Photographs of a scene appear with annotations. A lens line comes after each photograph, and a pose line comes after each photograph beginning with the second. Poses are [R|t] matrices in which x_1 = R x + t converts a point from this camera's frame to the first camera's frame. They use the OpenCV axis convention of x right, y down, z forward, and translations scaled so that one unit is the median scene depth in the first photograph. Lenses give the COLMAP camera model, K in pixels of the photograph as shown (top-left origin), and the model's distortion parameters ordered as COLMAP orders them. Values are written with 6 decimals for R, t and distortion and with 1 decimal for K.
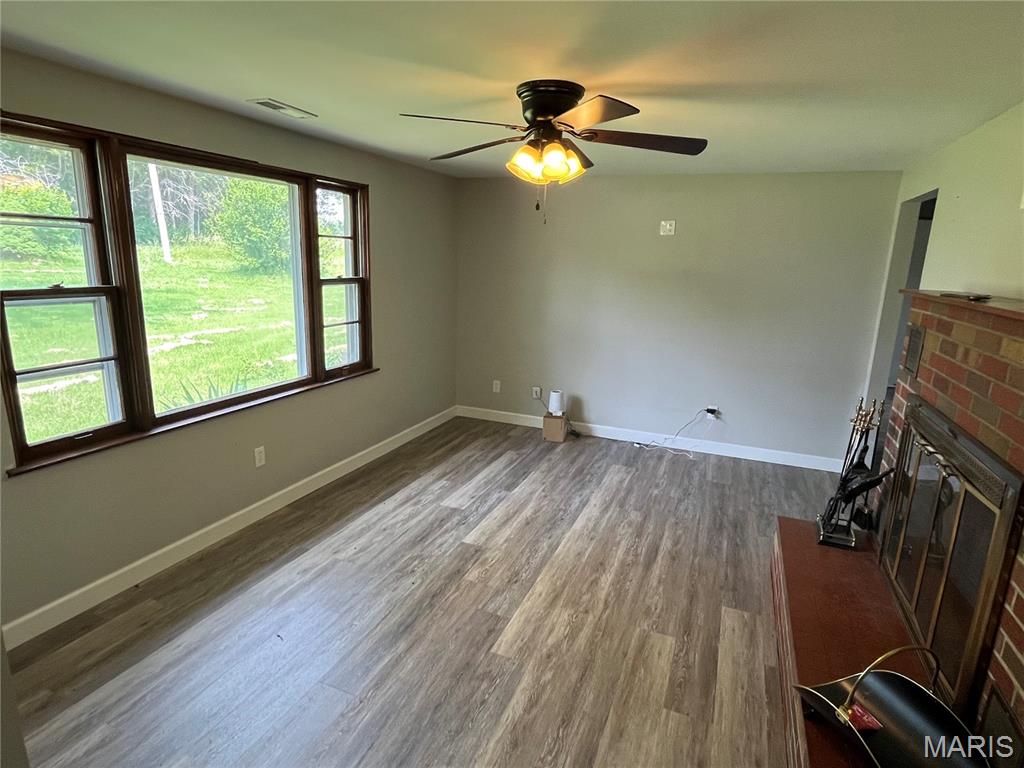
lens RADIAL K [[566.2, 0, 512.0], [0, 566.2, 384.0], [0, 0, 1]] dist [0.002295, 0.000616]
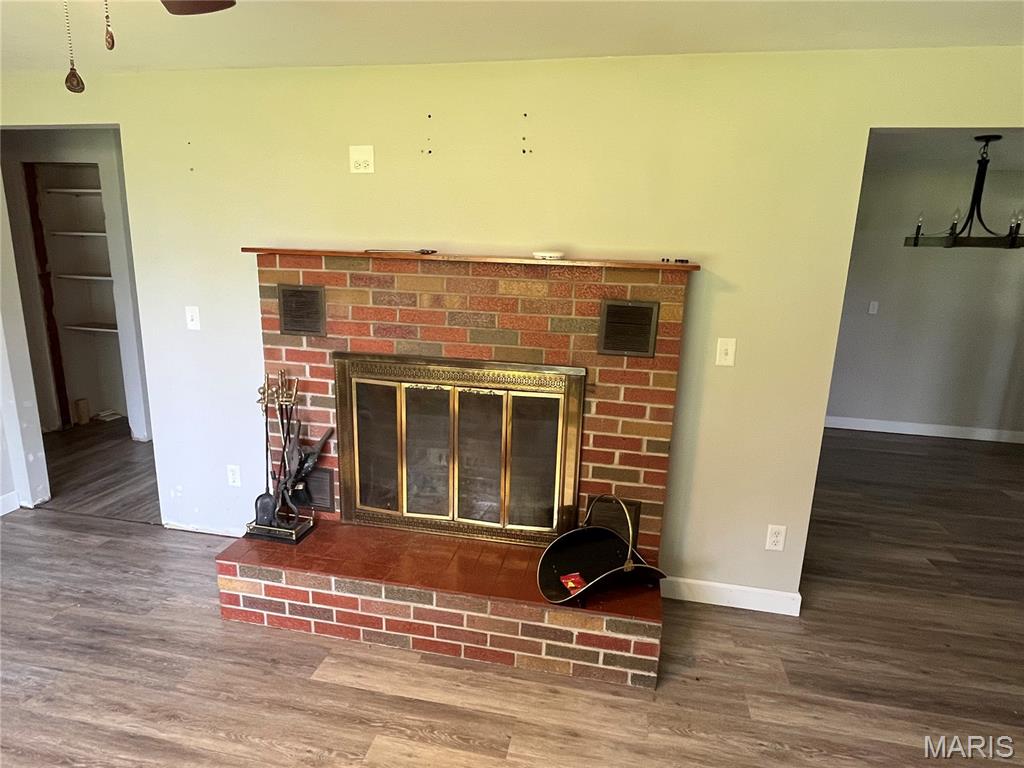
lens RADIAL K [[578.2, 0, 512.0], [0, 578.2, 384.0], [0, 0, 1]] dist [0.000469, -0.000279]
pose [[-0.187584, -0.255220, 0.948512, -0.341754], [0.184652, 0.939274, 0.289253, -0.164924], [-0.964736, 0.229404, -0.129066, 0.827087]]
